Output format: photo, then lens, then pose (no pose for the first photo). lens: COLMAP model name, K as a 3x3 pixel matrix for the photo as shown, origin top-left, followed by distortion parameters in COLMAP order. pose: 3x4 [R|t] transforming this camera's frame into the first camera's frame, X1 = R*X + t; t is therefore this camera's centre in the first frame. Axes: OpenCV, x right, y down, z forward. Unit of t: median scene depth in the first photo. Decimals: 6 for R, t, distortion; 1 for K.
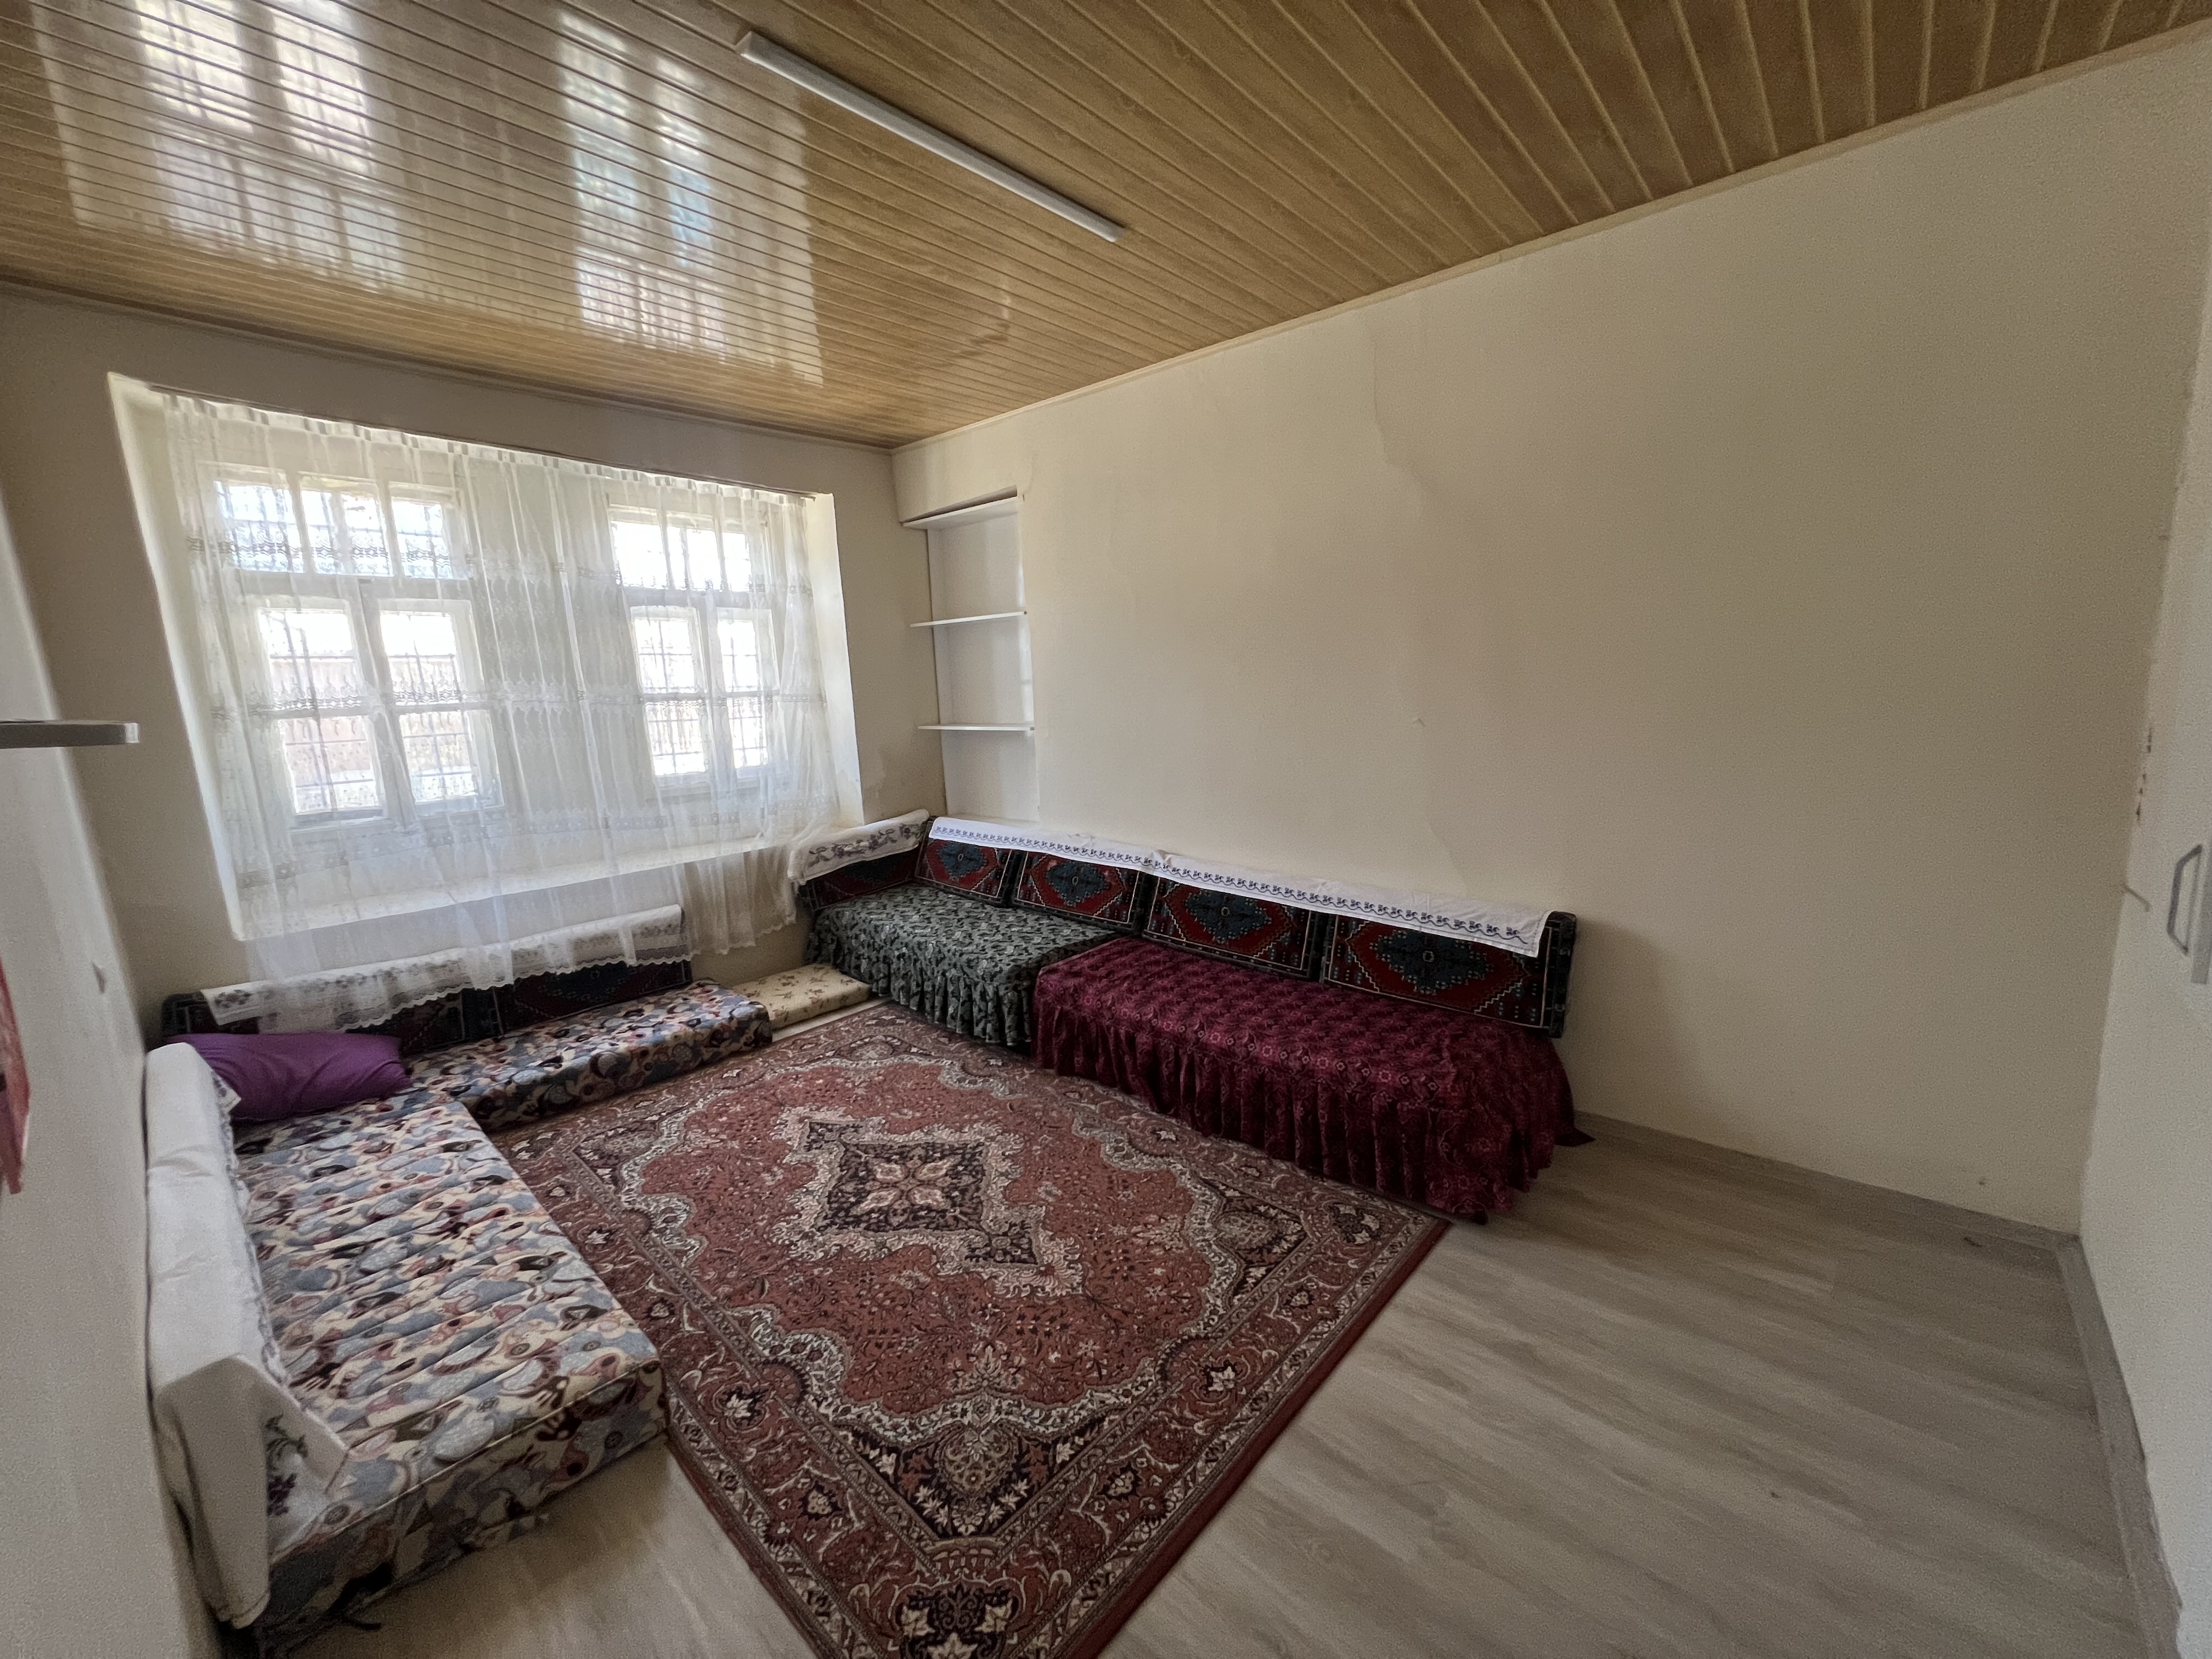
lens RADIAL K [[883.4, 0, 1112.1], [0, 883.4, 832.6], [0, 0, 1]] dist [0.000772, -0.000147]
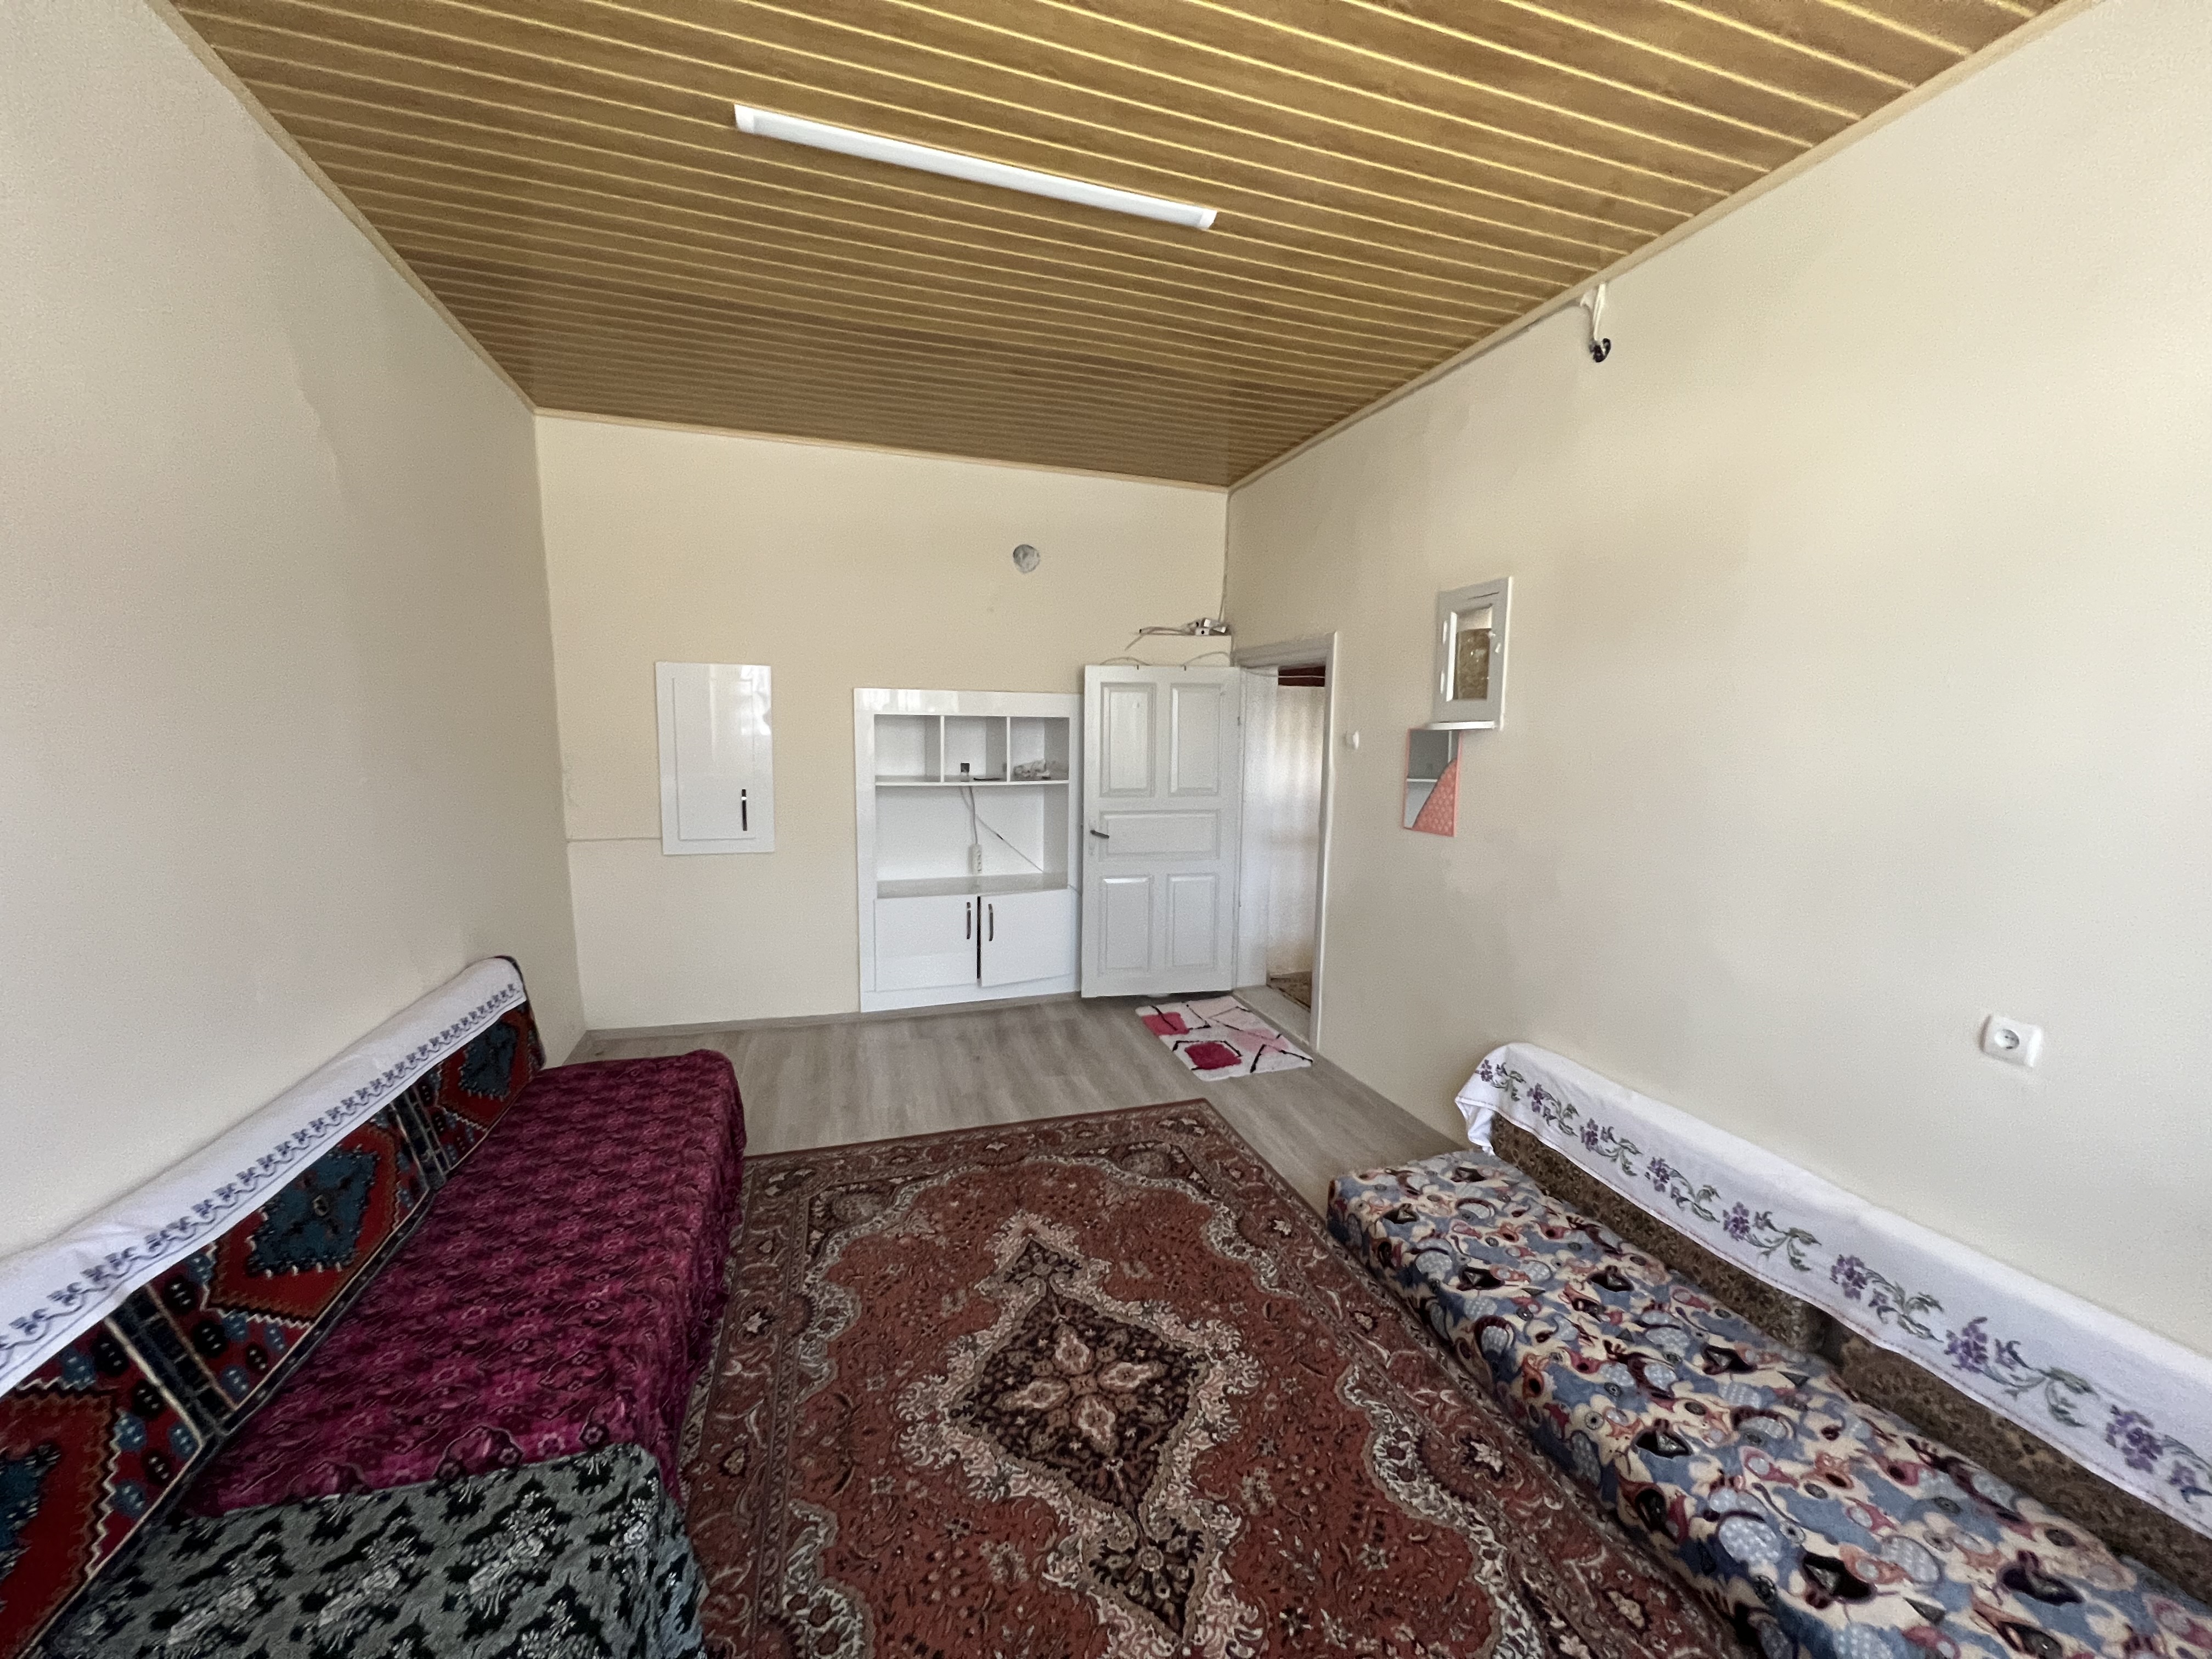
lens RADIAL K [[883.4, 0, 1112.1], [0, 883.4, 832.6], [0, 0, 1]] dist [0.000772, -0.000147]
pose [[-0.863428, -0.036610, 0.503142, -0.649025], [0.106106, 0.961873, 0.252074, -0.244594], [-0.493188, 0.271034, -0.826624, 1.579618]]
